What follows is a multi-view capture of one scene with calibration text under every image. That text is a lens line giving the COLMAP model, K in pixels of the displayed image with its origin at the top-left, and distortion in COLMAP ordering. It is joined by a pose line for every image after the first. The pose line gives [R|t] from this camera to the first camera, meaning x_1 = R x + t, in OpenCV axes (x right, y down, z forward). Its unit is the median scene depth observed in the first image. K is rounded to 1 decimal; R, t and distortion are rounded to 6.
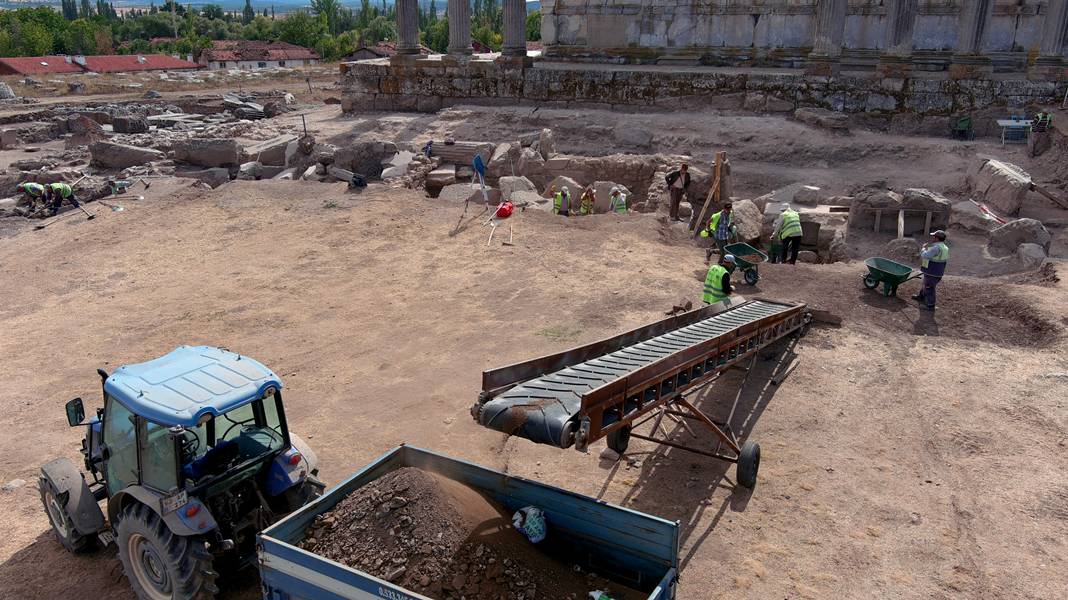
lens RADIAL K [[854.7, 0, 532.3], [0, 854.7, 298.4], [0, 0, 1]] dist [-0.008704, -0.002197]
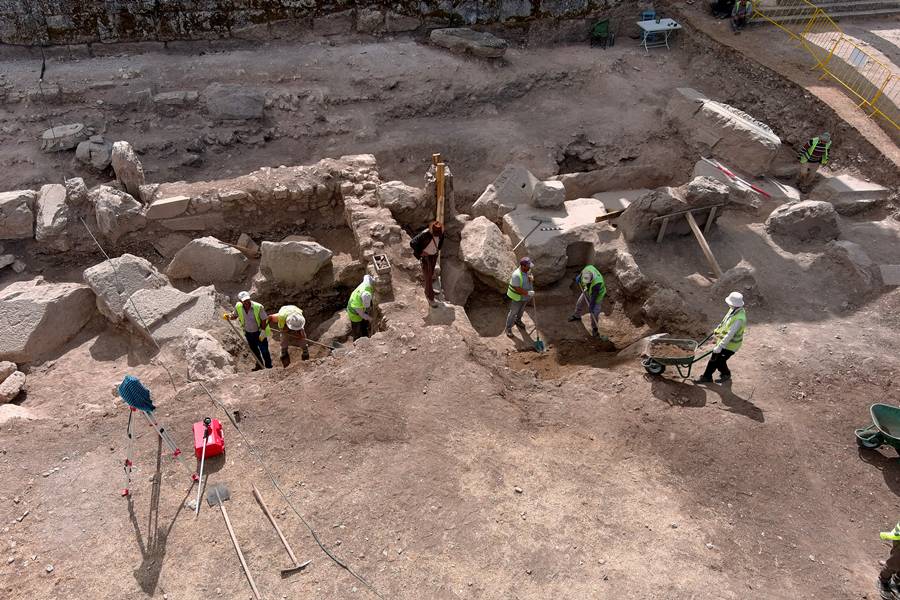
lens RADIAL K [[666.8, 0, 450.0], [0, 666.8, 300.4], [0, 0, 1]] dist [0.011800, 0.000485]
pose [[0.800697, -0.347649, 0.487878, -0.061252], [0.168019, 0.912026, 0.374135, -0.225917], [-0.575025, -0.217596, 0.788668, 0.462176]]
